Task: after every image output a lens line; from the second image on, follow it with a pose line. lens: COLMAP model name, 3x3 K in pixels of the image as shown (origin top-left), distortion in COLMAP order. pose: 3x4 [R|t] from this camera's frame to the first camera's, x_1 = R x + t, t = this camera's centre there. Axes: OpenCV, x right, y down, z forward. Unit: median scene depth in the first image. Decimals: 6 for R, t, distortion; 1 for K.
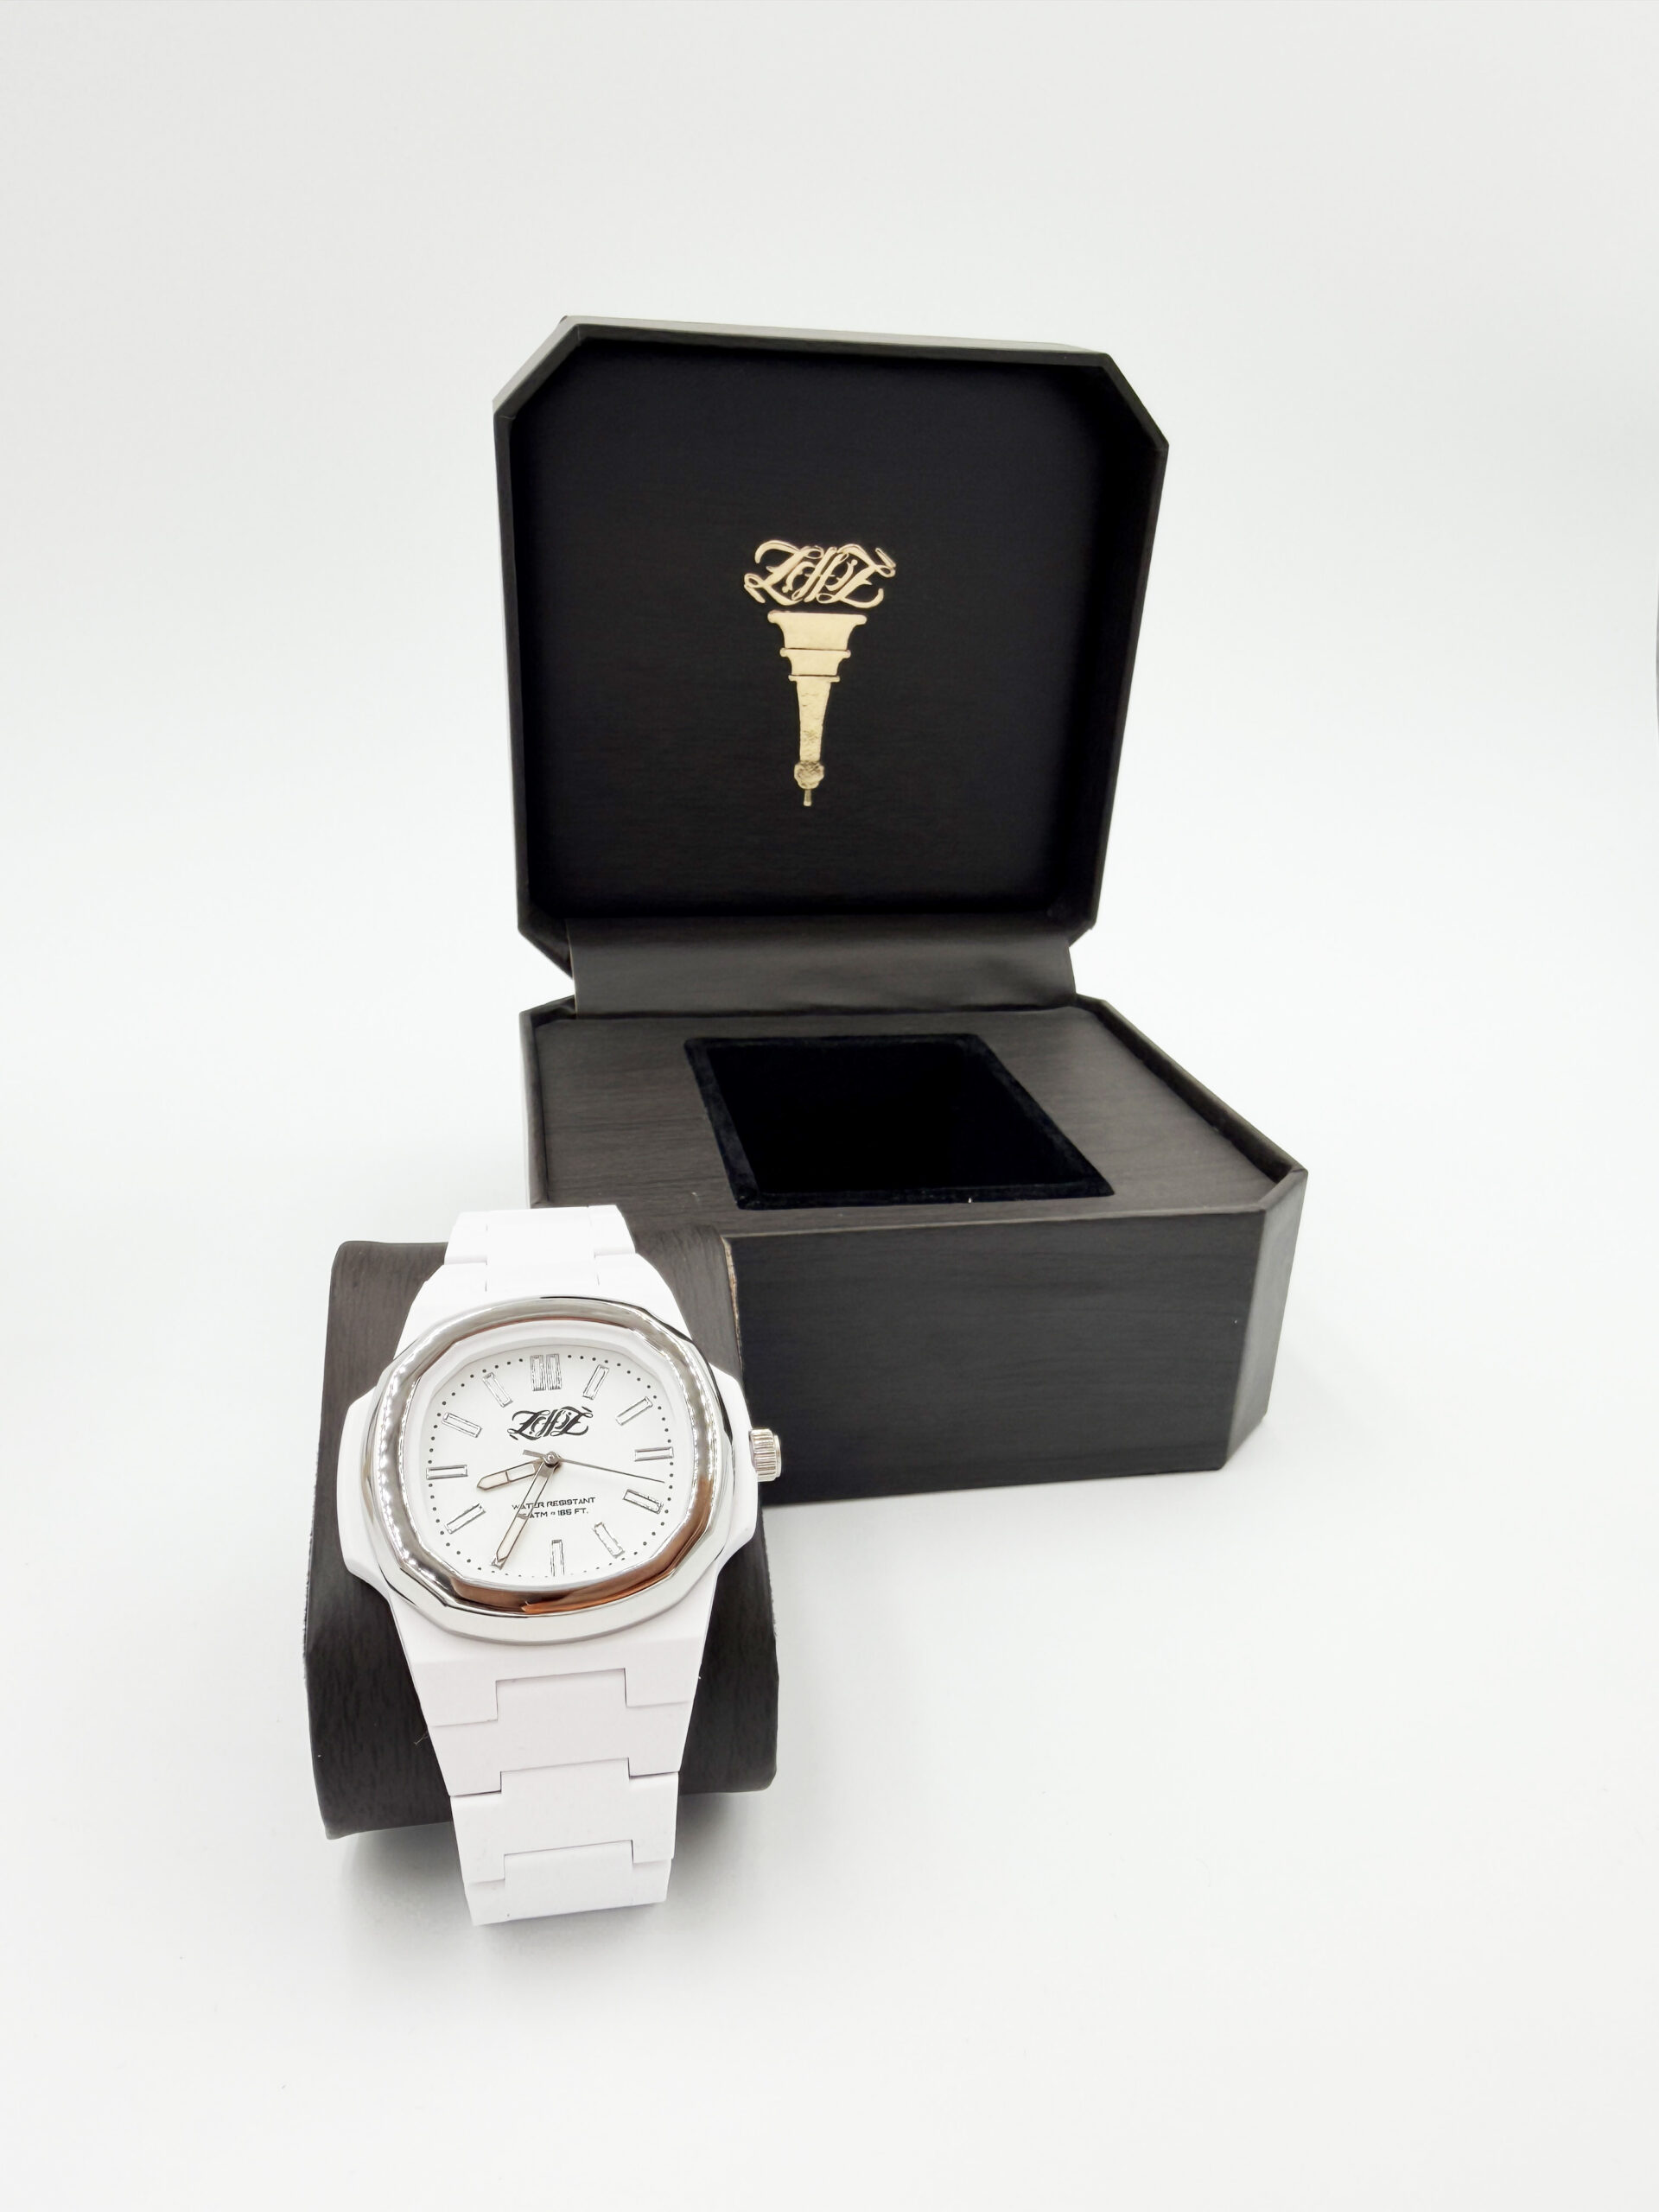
lens RADIAL K [[1613.8, 0, 839.8], [0, 1613.8, 1217.1], [0, 0, 1]] dist [-0.019997, 0.016001]
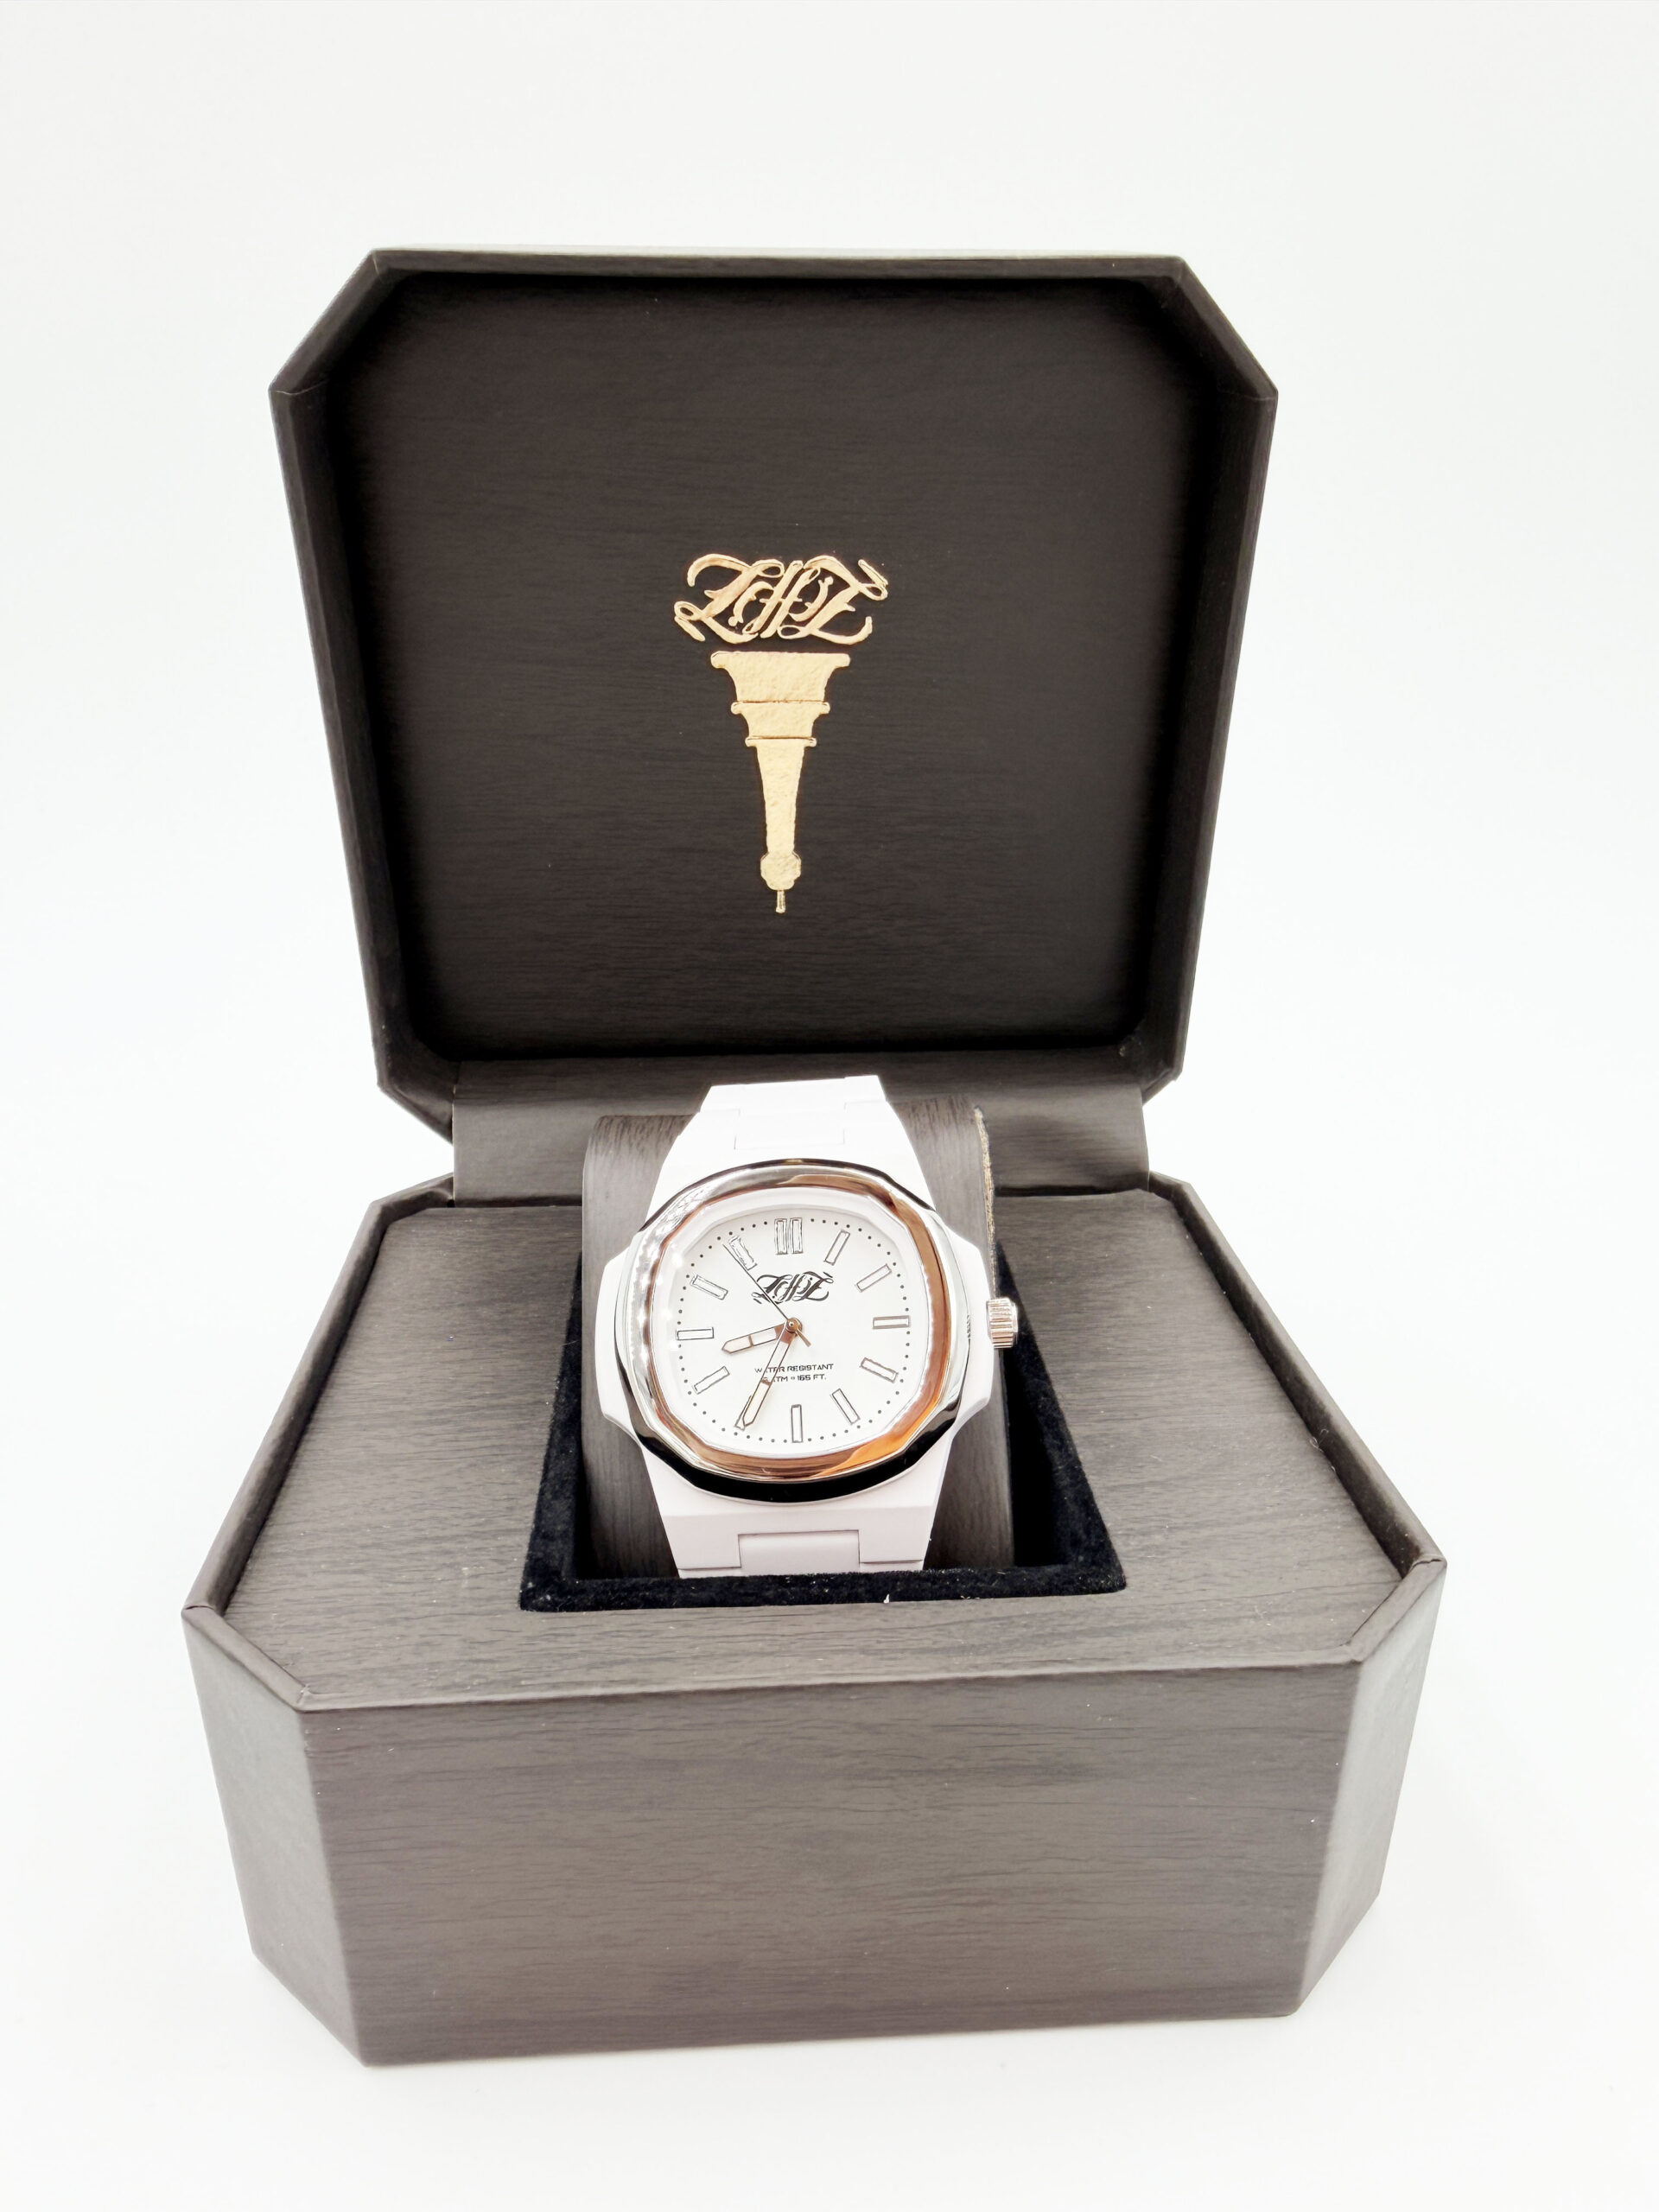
lens RADIAL K [[1613.8, 0, 829.7], [0, 1613.8, 1227.0], [0, 0, 1]] dist [-0.019997, 0.016001]
pose [[0.991037, 0.023831, -0.131443, 0.109144], [-0.022410, 0.999673, 0.012280, -0.129484], [0.131693, -0.009224, 0.991248, 0.291115]]
